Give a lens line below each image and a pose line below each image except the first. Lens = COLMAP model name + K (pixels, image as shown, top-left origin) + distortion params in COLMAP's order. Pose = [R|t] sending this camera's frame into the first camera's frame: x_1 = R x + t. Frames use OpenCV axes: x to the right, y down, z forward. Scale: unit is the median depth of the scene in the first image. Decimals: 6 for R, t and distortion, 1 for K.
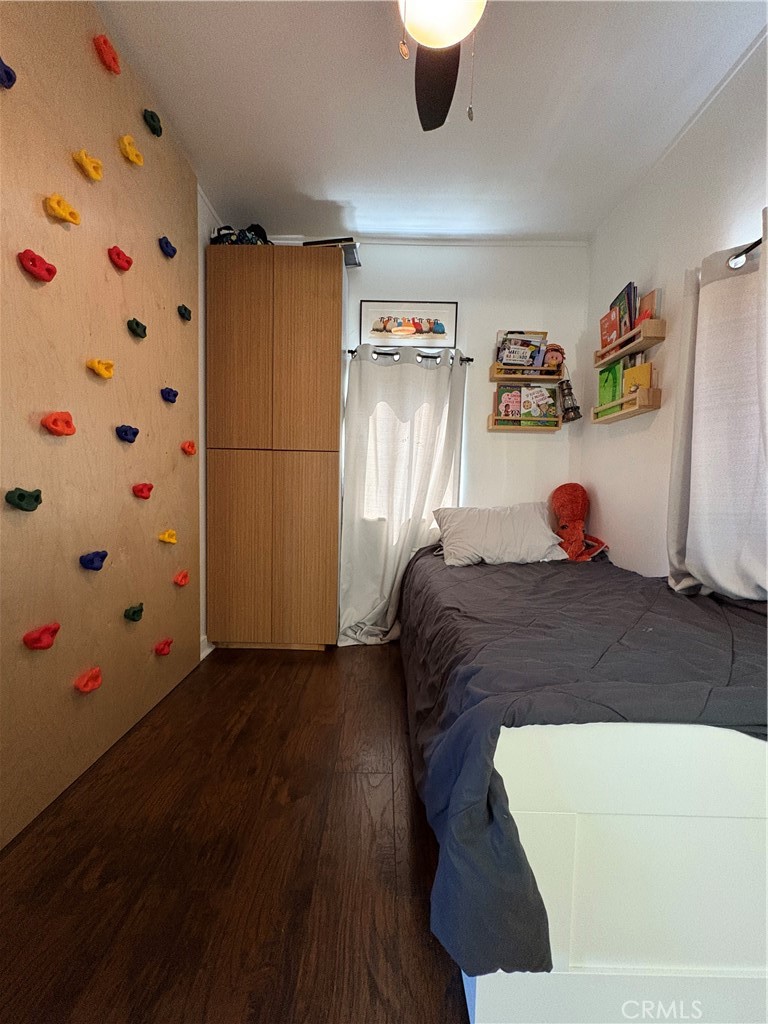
lens RADIAL K [[409.7, 0, 384.7], [0, 409.7, 513.1], [0, 0, 1]] dist [0.000539, 0.000123]
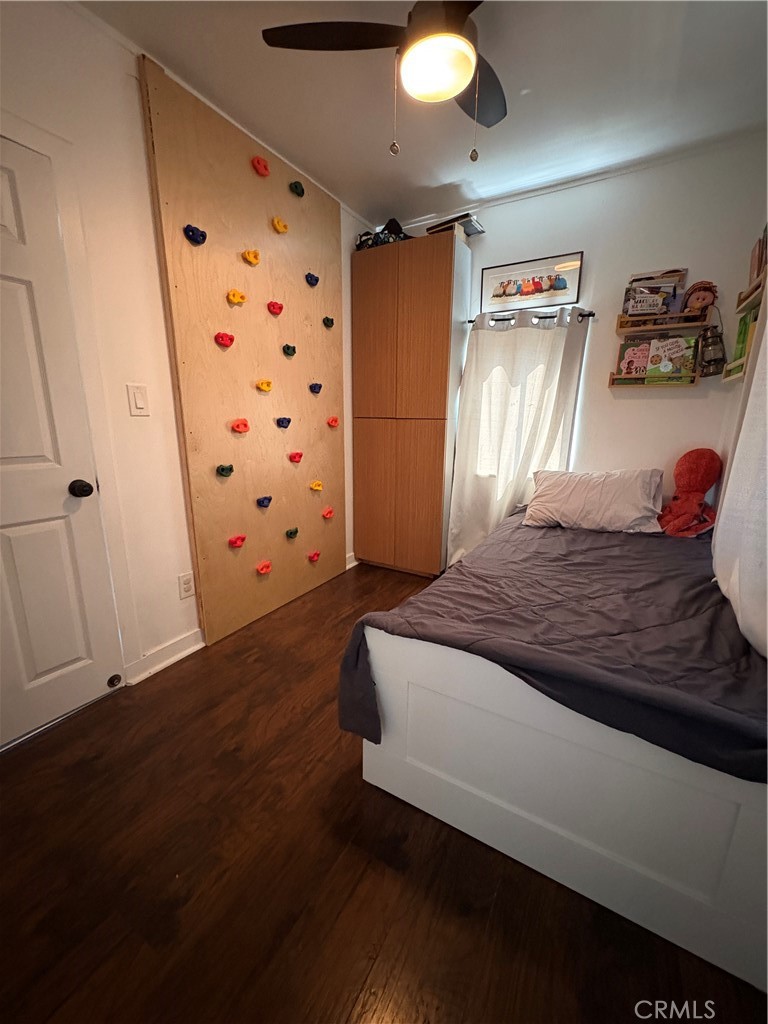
lens RADIAL K [[409.7, 0, 382.0], [0, 409.7, 513.5], [0, 0, 1]] dist [0.000539, 0.000123]
pose [[0.864398, 0.102340, -0.492284, 0.337288], [-0.017158, 0.984501, 0.174539, -0.085280], [0.502516, -0.142425, 0.852756, -0.137391]]
